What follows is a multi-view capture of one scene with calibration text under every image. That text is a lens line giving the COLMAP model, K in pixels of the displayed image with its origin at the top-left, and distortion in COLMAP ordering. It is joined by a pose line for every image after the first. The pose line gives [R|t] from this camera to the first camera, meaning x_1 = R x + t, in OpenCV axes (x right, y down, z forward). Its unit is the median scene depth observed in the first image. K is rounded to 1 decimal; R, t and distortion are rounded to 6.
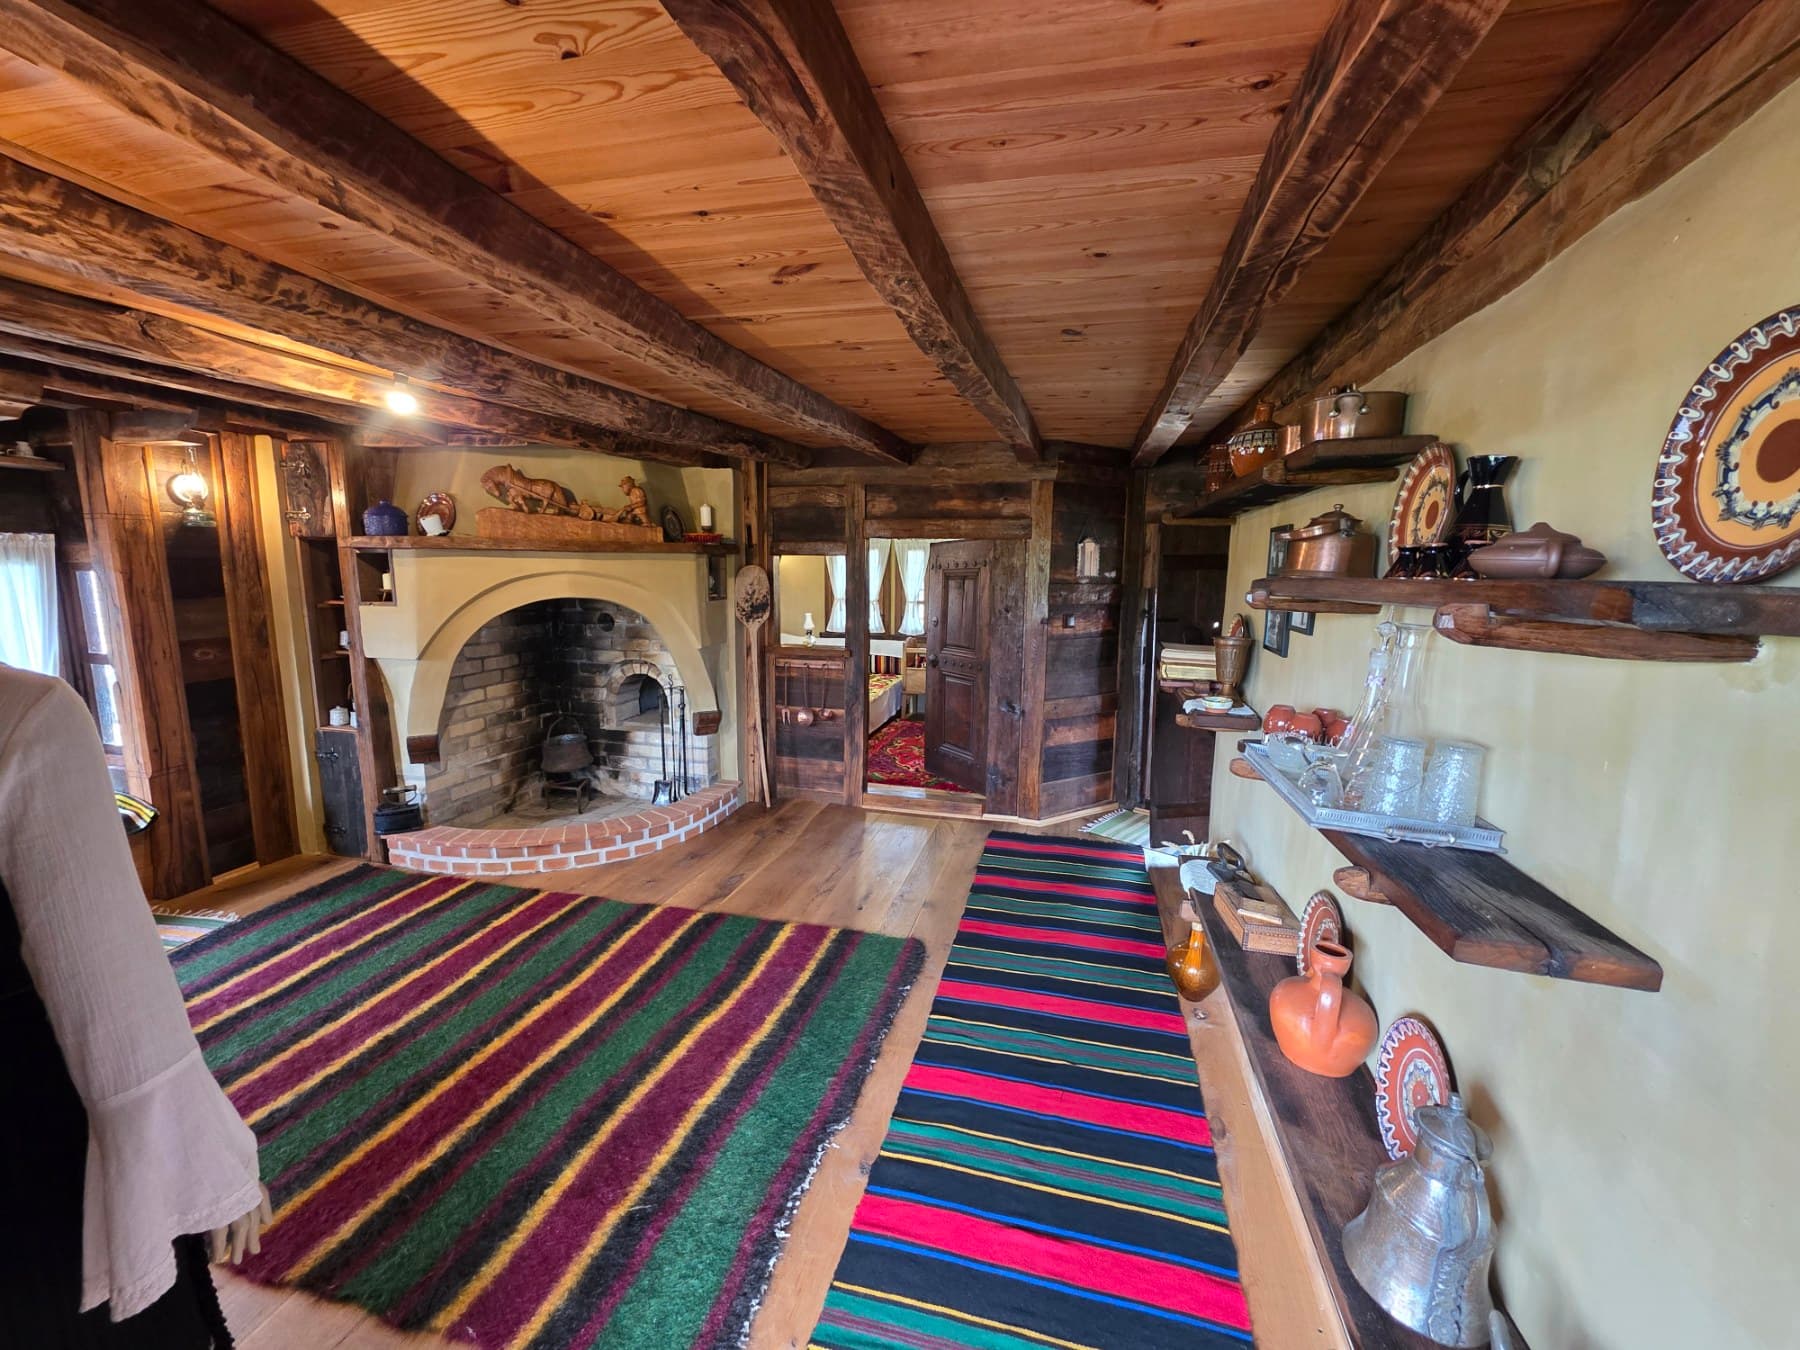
lens RADIAL K [[715.1, 0, 903.2], [0, 715.1, 673.5], [0, 0, 1]] dist [-0.004018, -0.000176]
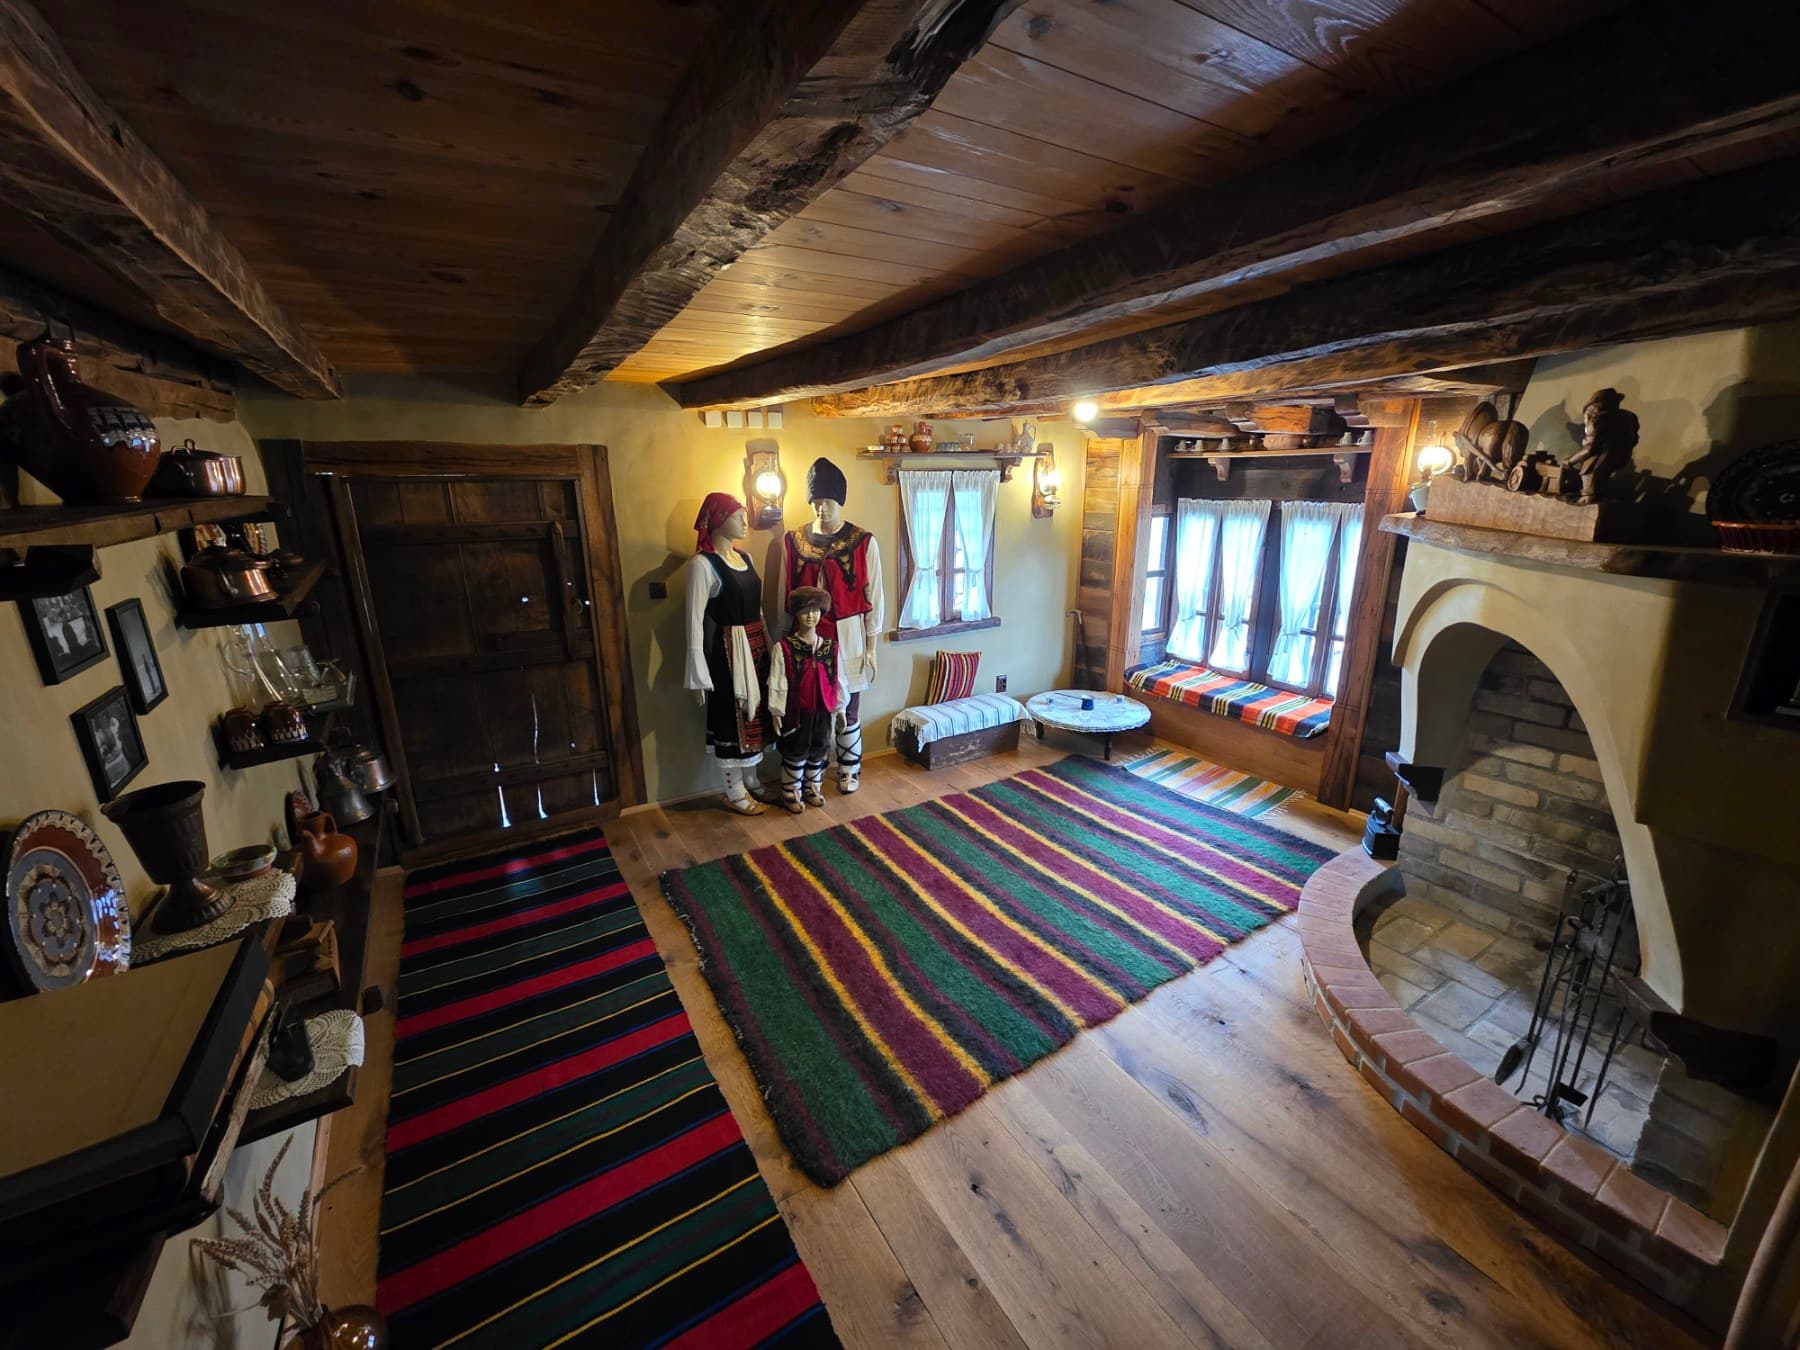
lens RADIAL K [[715.1, 0, 899.1], [0, 715.1, 673.4], [0, 0, 1]] dist [-0.004018, -0.000176]
pose [[-0.696440, 0.185068, -0.693340, 0.370172], [-0.104561, 0.929692, 0.353185, -0.310104], [0.709956, 0.318468, -0.628124, 1.436009]]
